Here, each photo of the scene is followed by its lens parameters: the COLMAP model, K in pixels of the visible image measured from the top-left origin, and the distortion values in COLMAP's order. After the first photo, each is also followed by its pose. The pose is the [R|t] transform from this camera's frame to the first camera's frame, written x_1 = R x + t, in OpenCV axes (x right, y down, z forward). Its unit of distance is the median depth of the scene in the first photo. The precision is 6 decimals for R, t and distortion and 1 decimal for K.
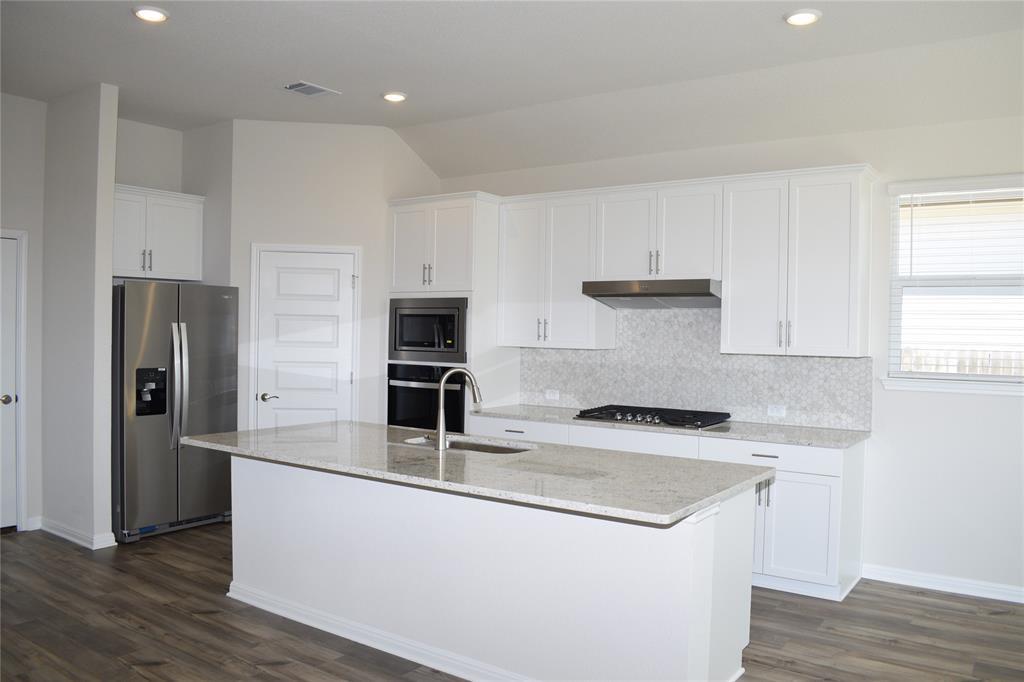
lens RADIAL K [[804.1, 0, 517.2], [0, 804.1, 343.6], [0, 0, 1]] dist [-0.095086, 0.017164]
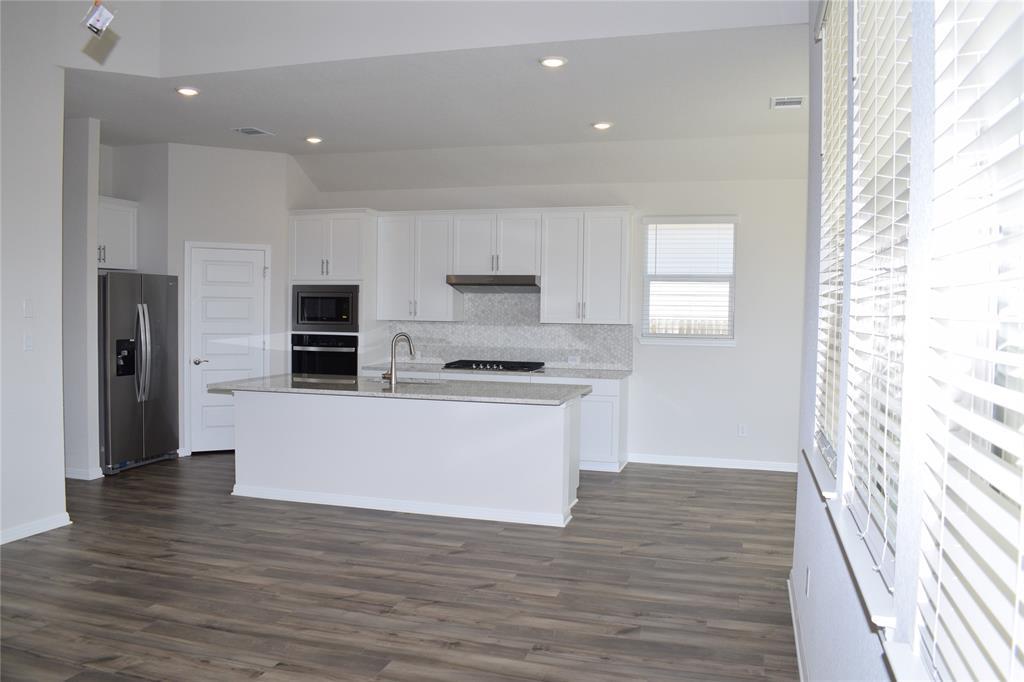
lens RADIAL K [[804.1, 0, 517.2], [0, 804.1, 343.6], [0, 0, 1]] dist [-0.095086, 0.017164]
pose [[0.945344, -0.016874, 0.325637, -0.271478], [0.007723, 0.999539, 0.029374, 0.005458], [-0.325982, -0.025253, 0.945039, -0.418602]]
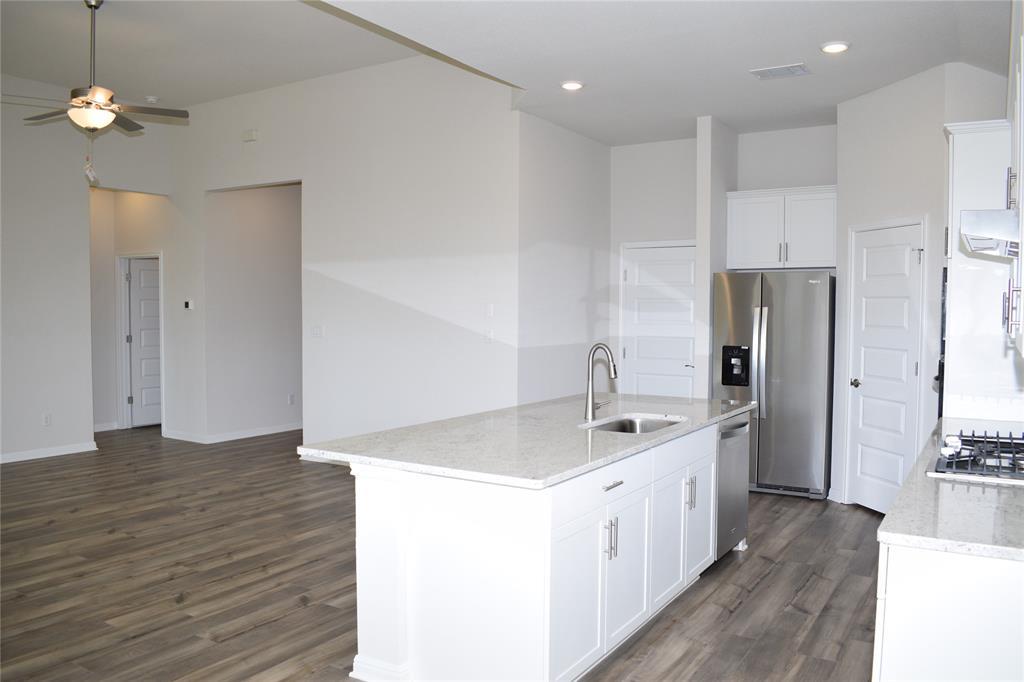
lens RADIAL K [[804.1, 0, 517.2], [0, 804.1, 343.6], [0, 0, 1]] dist [-0.095086, 0.017164]
pose [[0.062952, 0.027400, -0.997640, 0.686243], [-0.024037, 0.999375, 0.025931, 0.004474], [0.997727, 0.022348, 0.063572, 0.586647]]
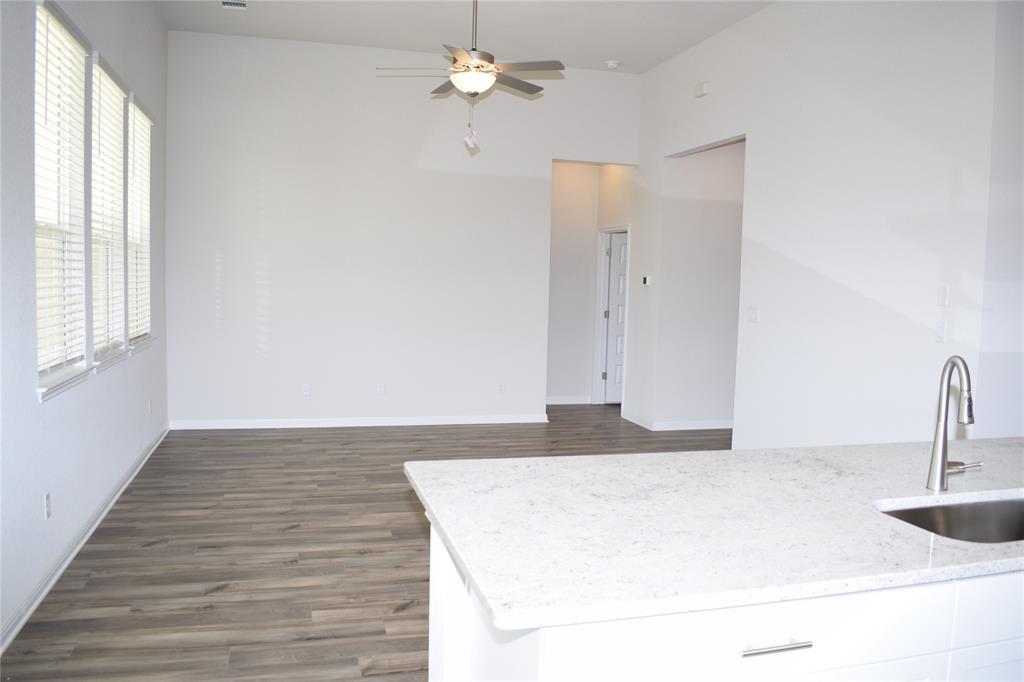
lens RADIAL K [[804.1, 0, 517.2], [0, 804.1, 343.6], [0, 0, 1]] dist [-0.095086, 0.017164]
pose [[-0.625880, 0.028199, -0.779410, 0.392792], [-0.053490, 0.995441, 0.078968, -0.004430], [0.778083, 0.091115, -0.621518, 0.784468]]
